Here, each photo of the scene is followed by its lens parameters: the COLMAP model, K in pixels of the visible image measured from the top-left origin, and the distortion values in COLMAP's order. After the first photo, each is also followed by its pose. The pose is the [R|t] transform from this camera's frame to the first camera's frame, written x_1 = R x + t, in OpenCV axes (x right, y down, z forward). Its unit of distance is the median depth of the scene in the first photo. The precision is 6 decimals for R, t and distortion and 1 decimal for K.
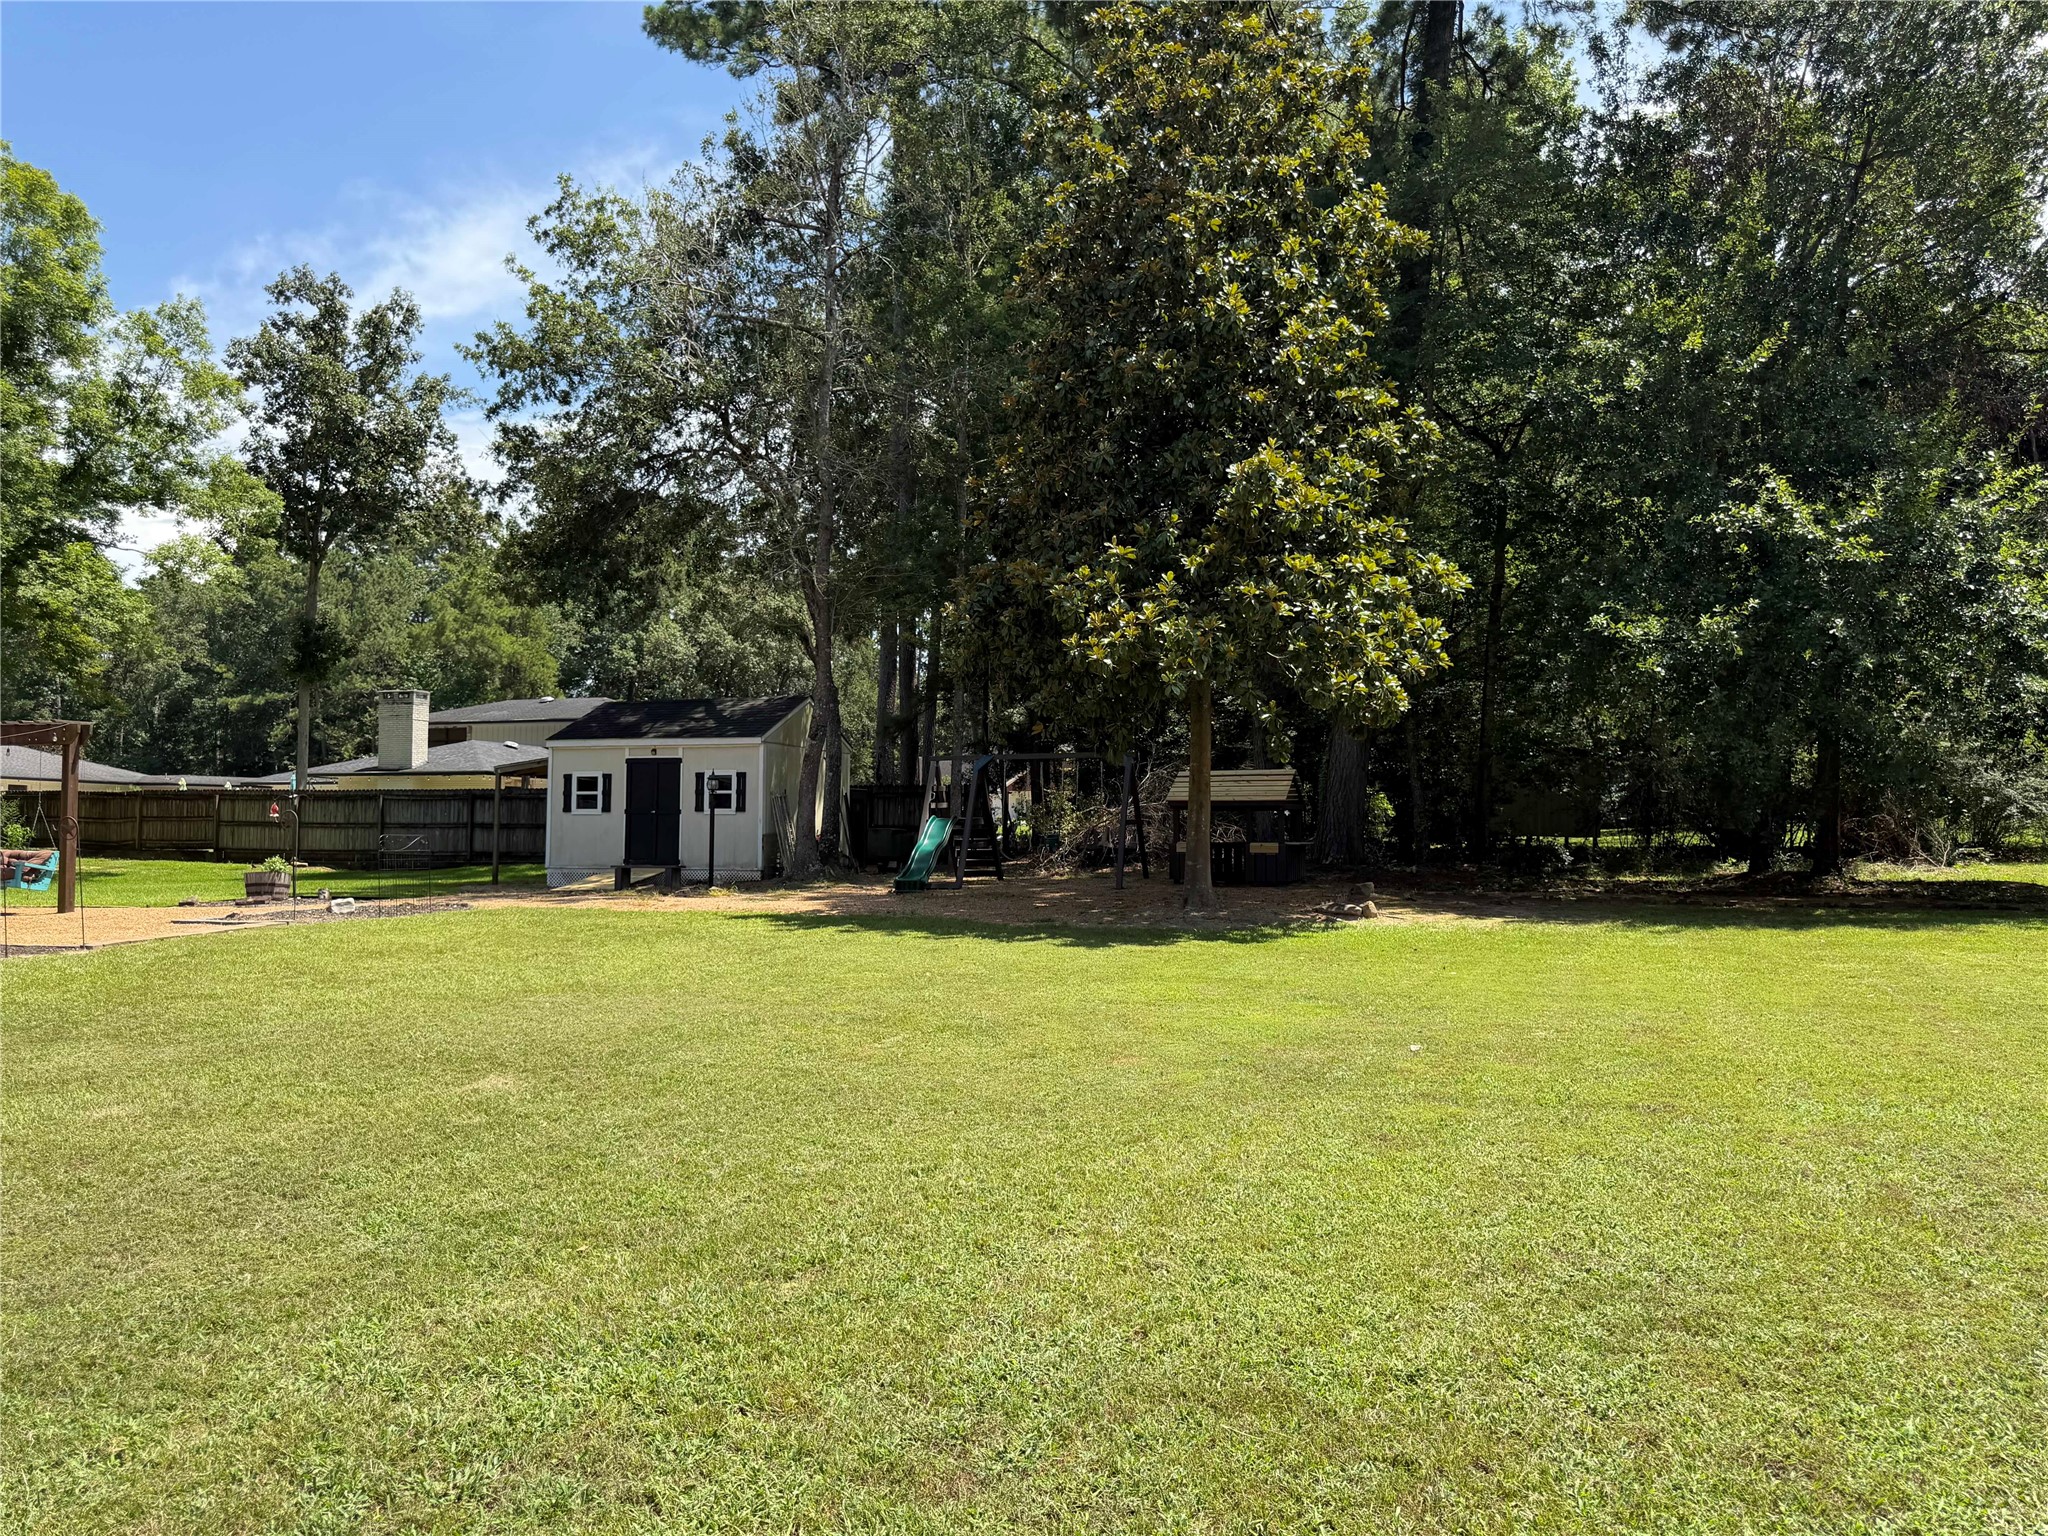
lens RADIAL K [[1460.3, 0, 1036.4], [0, 1460.3, 777.5], [0, 0, 1]] dist [0.007714, -0.004326]
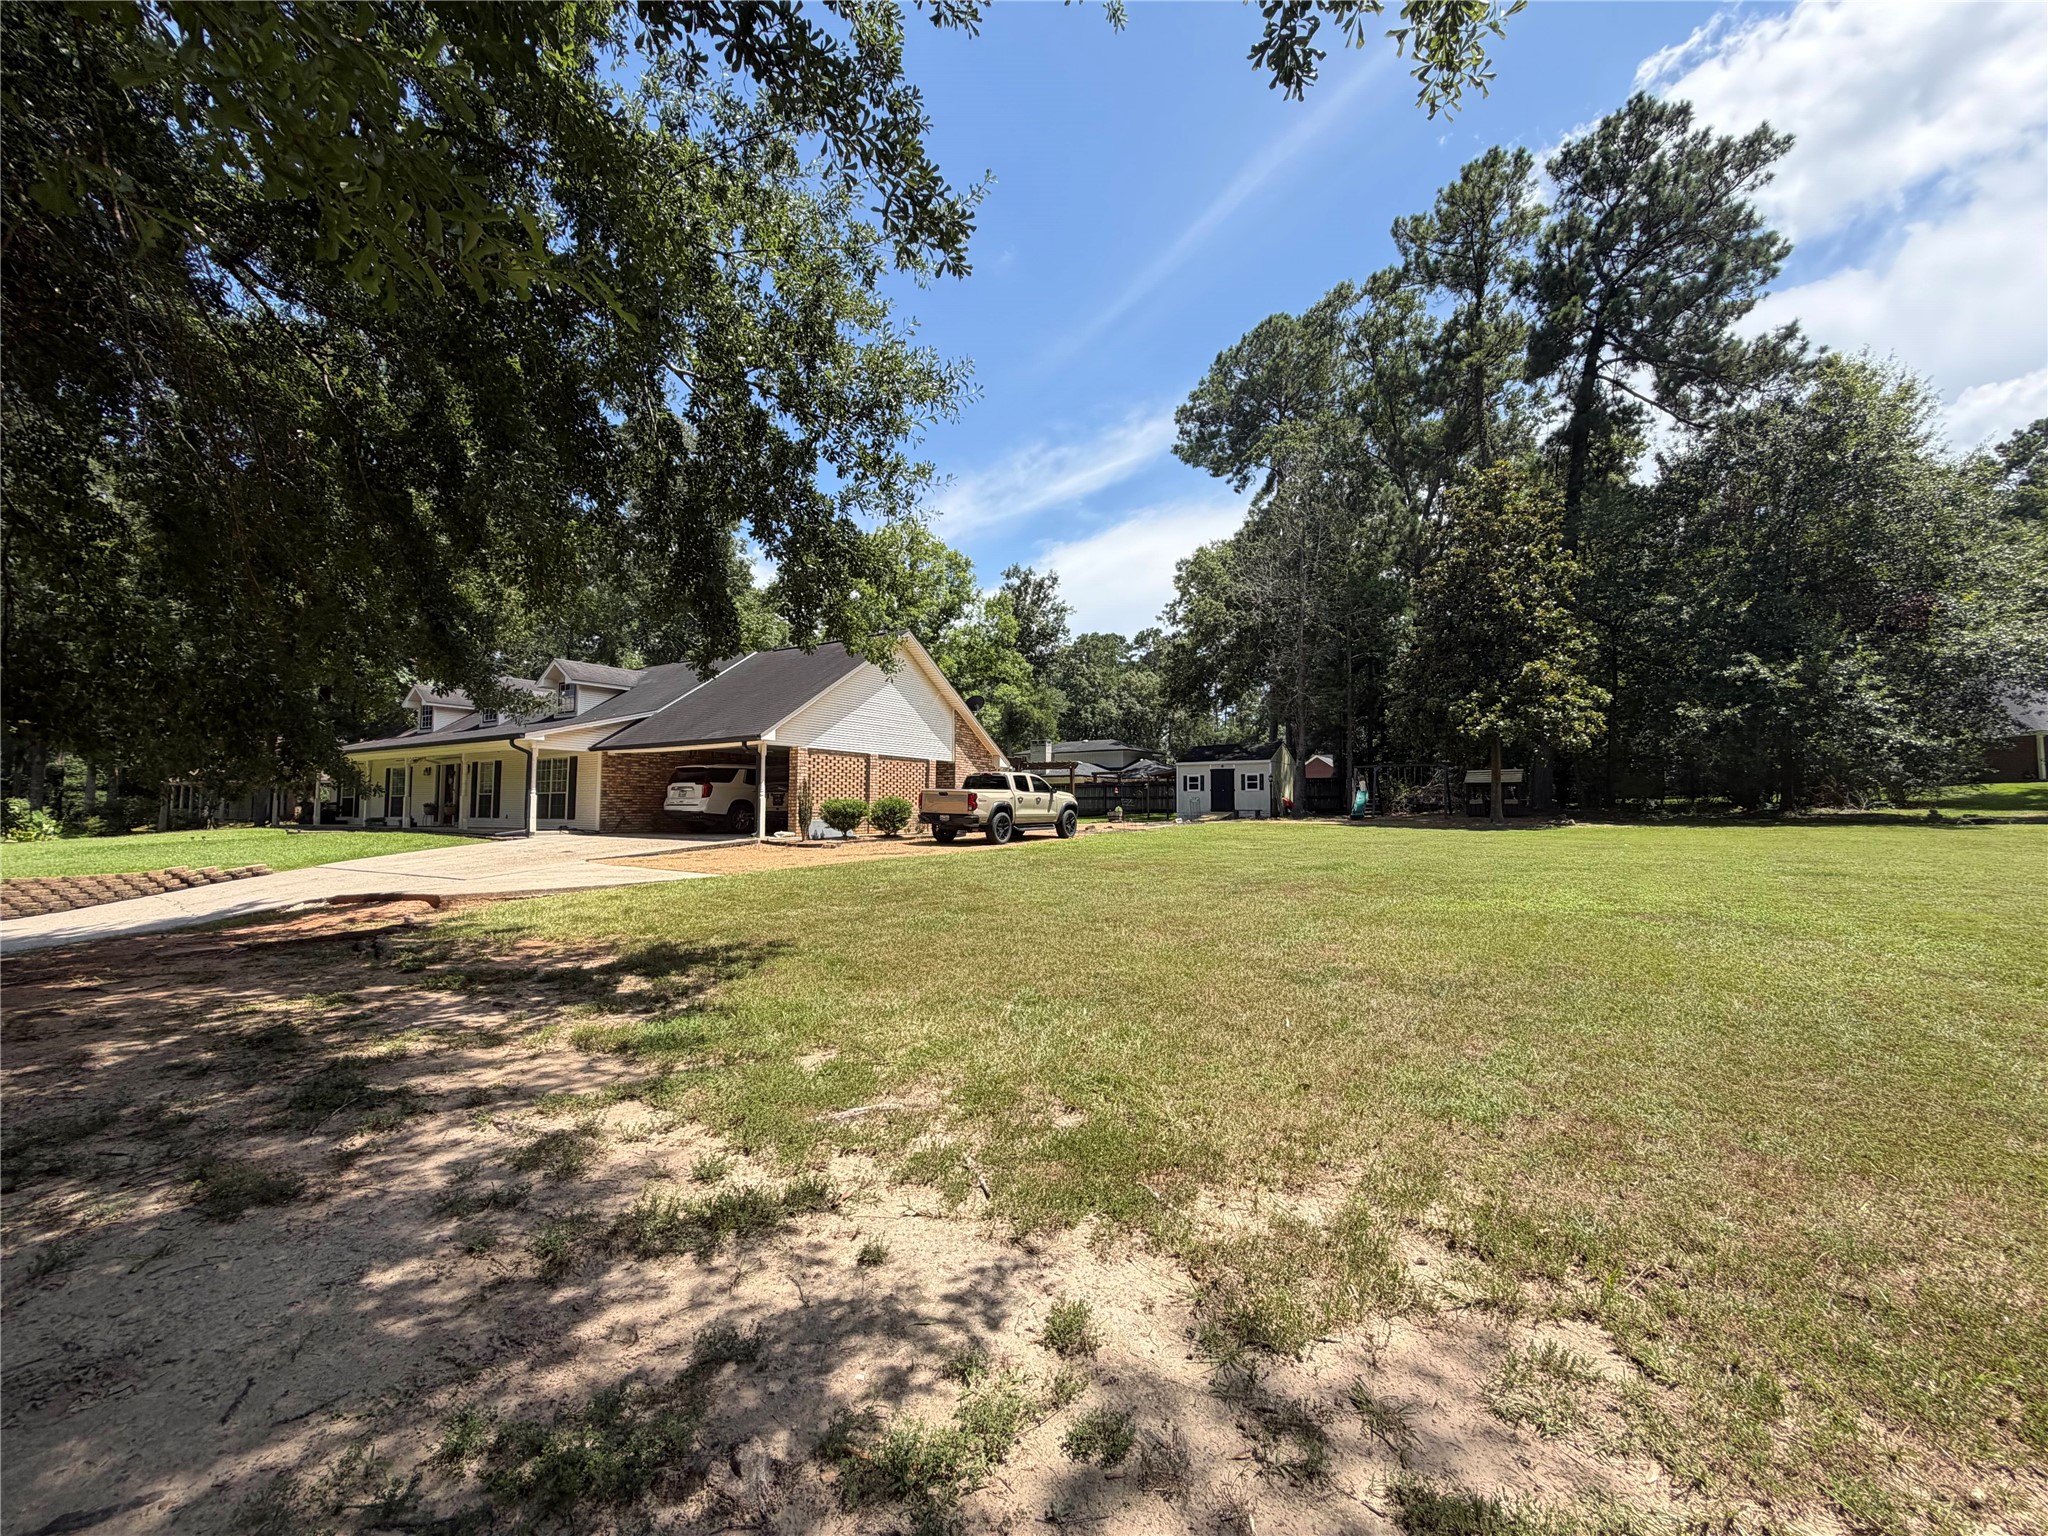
lens RADIAL K [[820.0, 0, 1019.9], [0, 820.0, 766.7], [0, 0, 1]] dist [0.002265, 0.000617]
pose [[0.958511, -0.019578, -0.284384, -0.190790], [0.017086, 0.999791, -0.011243, -0.006868], [0.284545, 0.005917, 0.958645, -0.444164]]
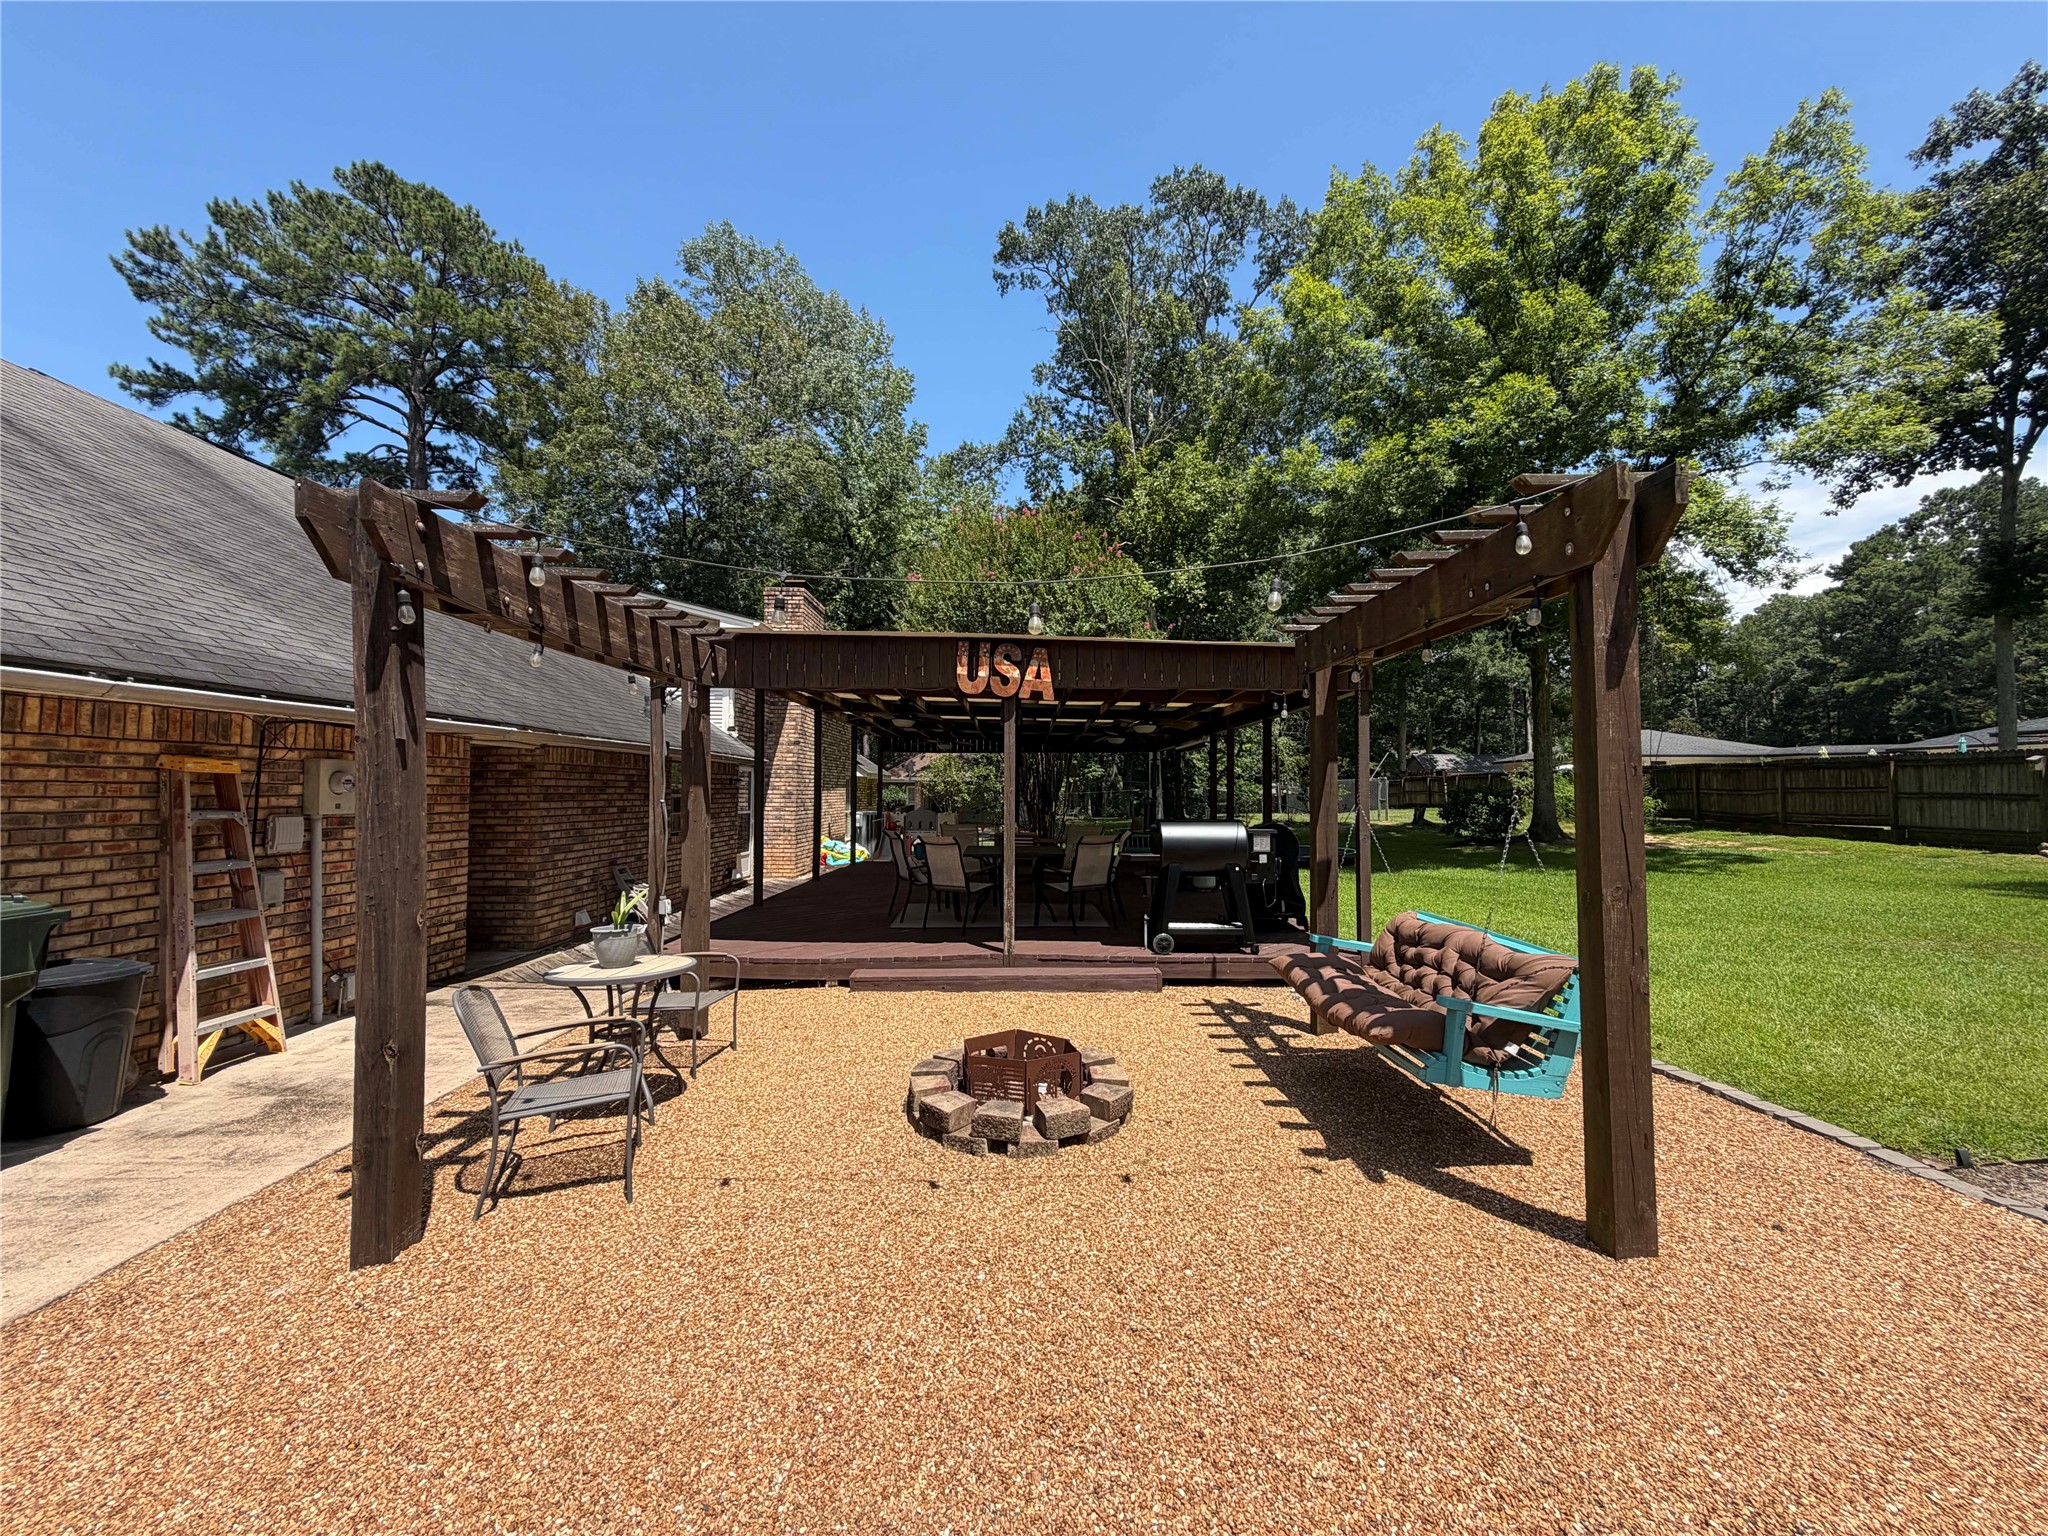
lens RADIAL K [[812.6, 0, 1017.8], [0, 812.6, 766.2], [0, 0, 1]] dist [-0.000871, 0.000523]
pose [[0.276512, -0.039684, -0.960191, -0.378856], [0.045839, 0.998554, -0.028069, 0.007523], [0.959917, -0.036252, 0.277932, 0.590165]]
